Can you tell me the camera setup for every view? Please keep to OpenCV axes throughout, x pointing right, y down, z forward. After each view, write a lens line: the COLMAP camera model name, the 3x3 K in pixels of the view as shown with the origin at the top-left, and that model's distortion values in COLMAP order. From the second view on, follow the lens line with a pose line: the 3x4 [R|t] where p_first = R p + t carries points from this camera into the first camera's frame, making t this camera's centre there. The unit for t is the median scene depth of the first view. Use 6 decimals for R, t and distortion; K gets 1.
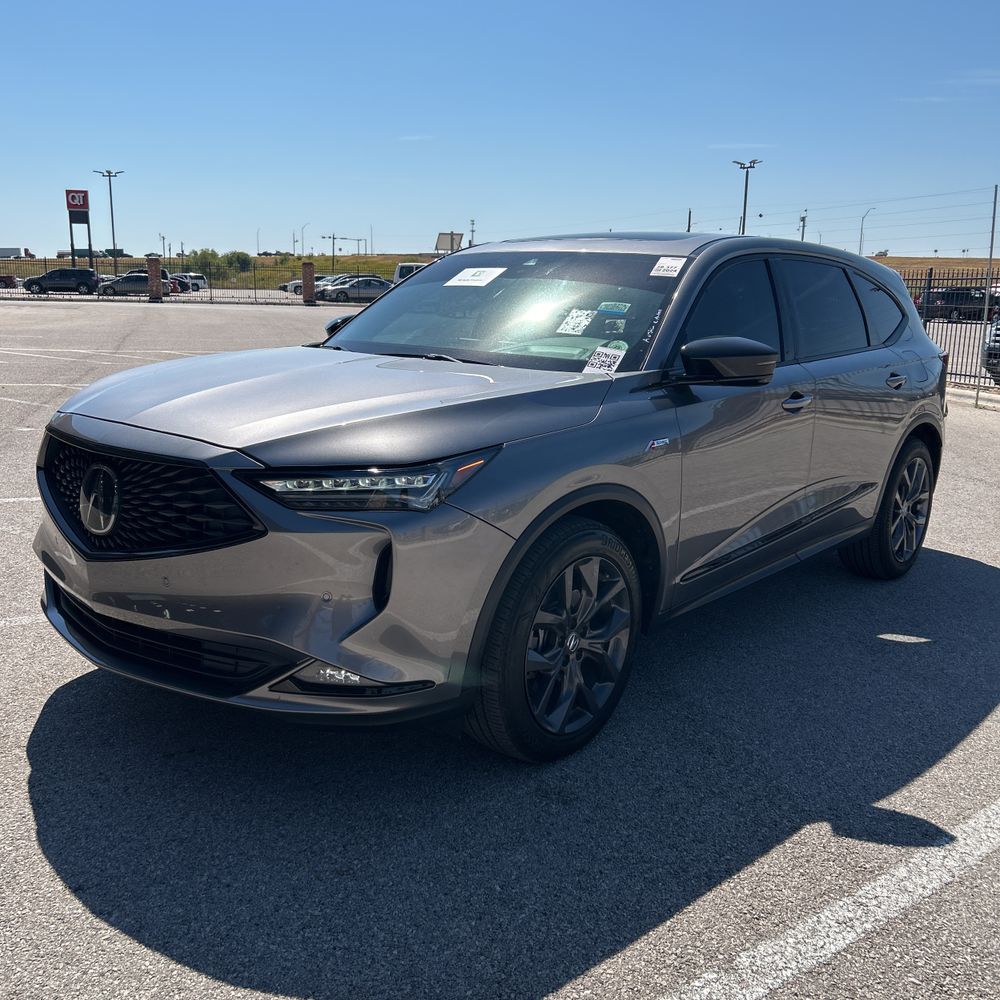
lens RADIAL K [[1016.5, 0, 492.8], [0, 1016.5, 500.1], [0, 0, 1]] dist [0.020171, 0.000000]
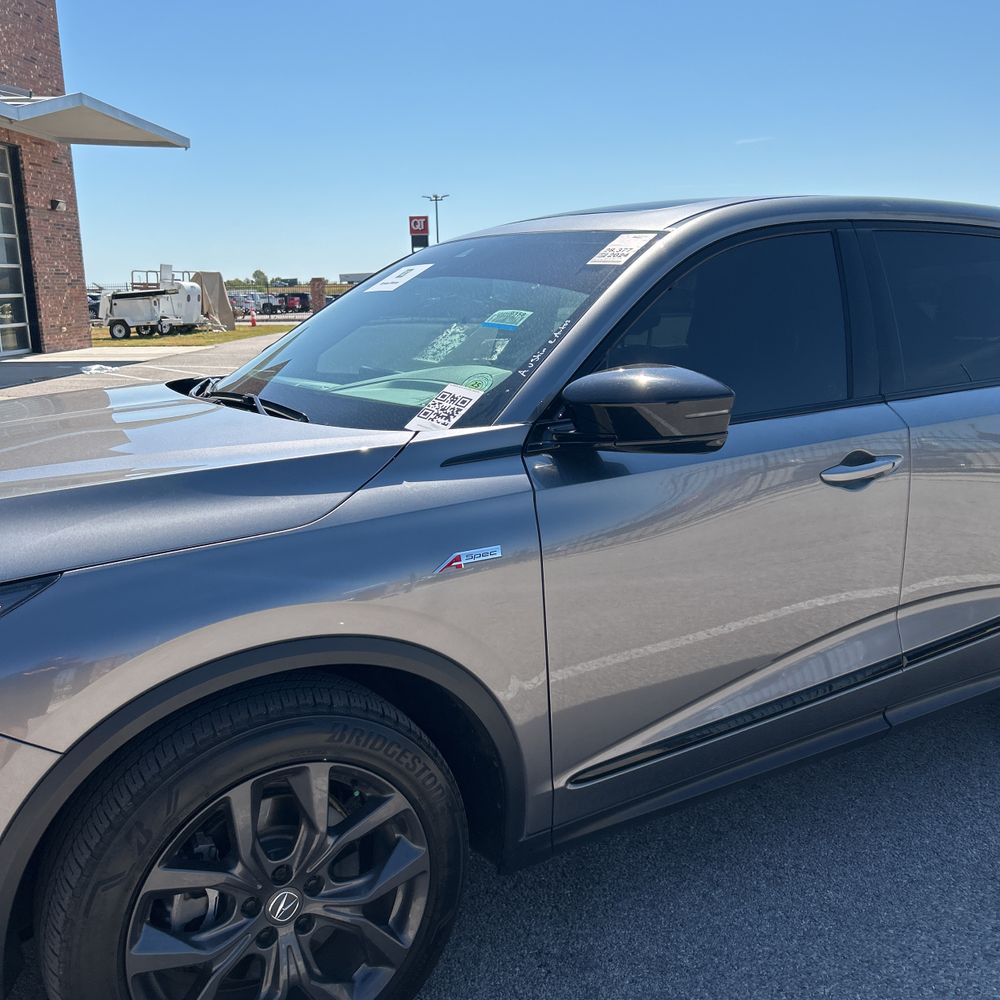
lens RADIAL K [[1016.5, 0, 506.8], [0, 1016.5, 506.8], [0, 0, 1]] dist [0.020171, 0.000000]
pose [[0.951829, 0.028334, -0.305319, 0.332688], [-0.029612, 0.999561, 0.000444, -0.080454], [0.305198, 0.008618, 0.952250, 0.442496]]
